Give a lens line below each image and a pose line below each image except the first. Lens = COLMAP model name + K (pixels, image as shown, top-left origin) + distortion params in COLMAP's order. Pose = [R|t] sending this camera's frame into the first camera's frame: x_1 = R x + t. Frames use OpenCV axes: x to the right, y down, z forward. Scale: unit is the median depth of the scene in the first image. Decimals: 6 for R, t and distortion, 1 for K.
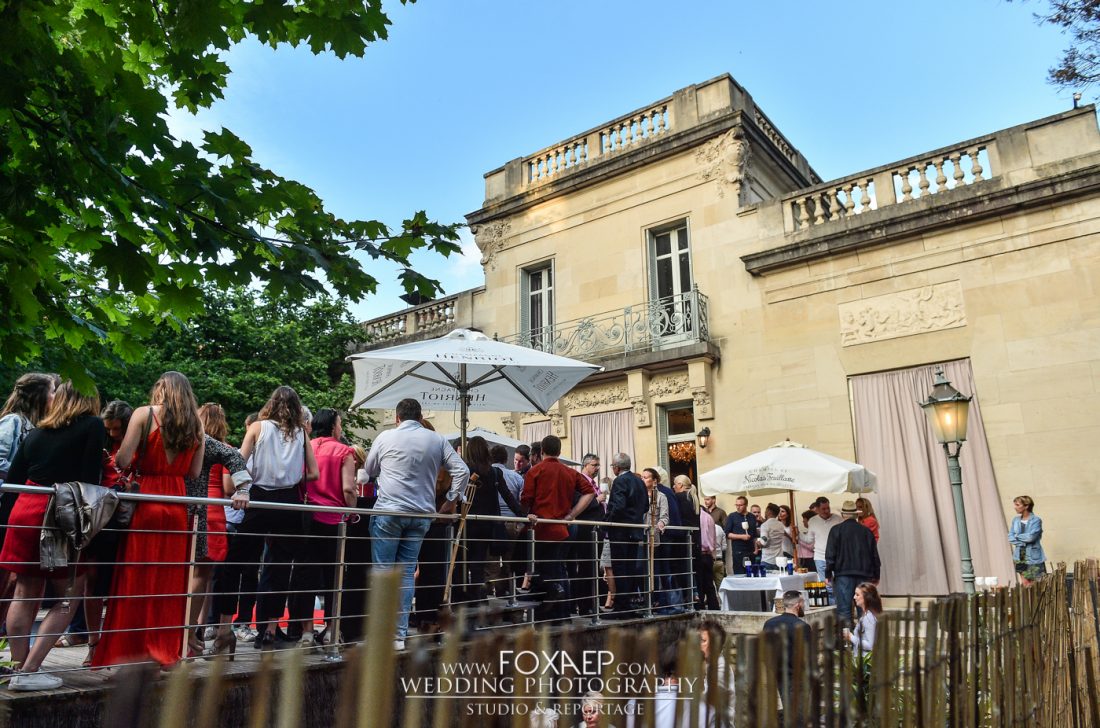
lens RADIAL K [[742.5, 0, 554.0], [0, 742.5, 356.9], [0, 0, 1]] dist [-0.026350, -0.004940]
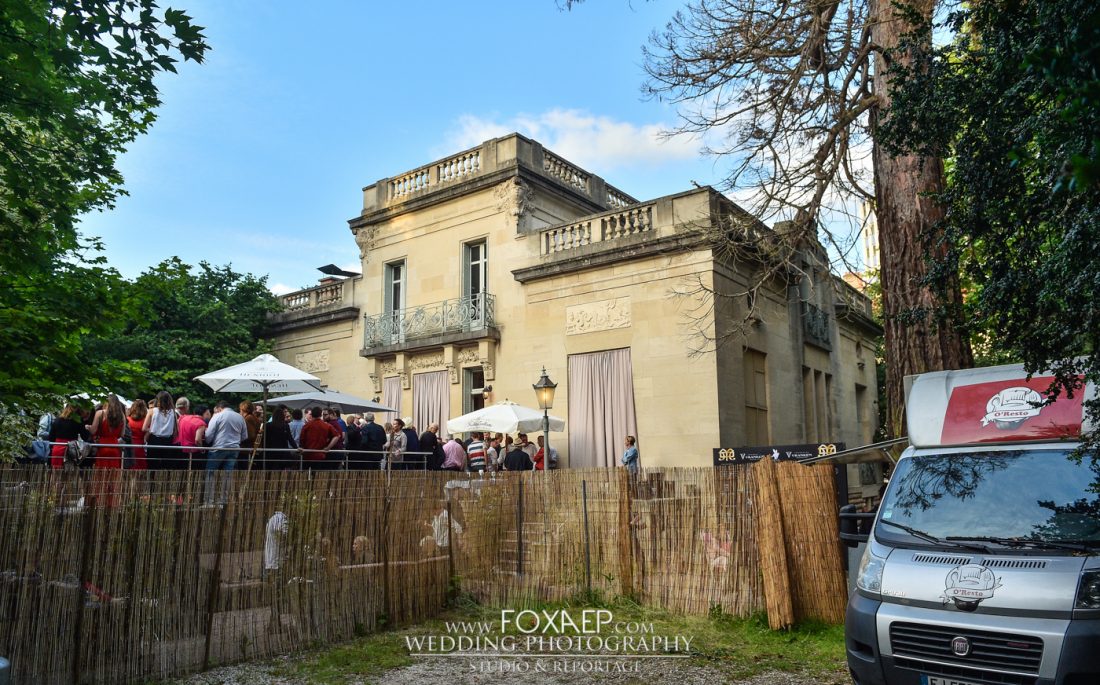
lens RADIAL K [[759.6, 0, 547.6], [0, 759.6, 350.0], [0, 0, 1]] dist [-0.012984, 0.001555]
pose [[0.999996, 0.001608, -0.002353, 0.303093], [-0.001357, 0.994667, 0.103129, -0.124344], [0.002507, -0.103125, 0.994665, -0.479375]]
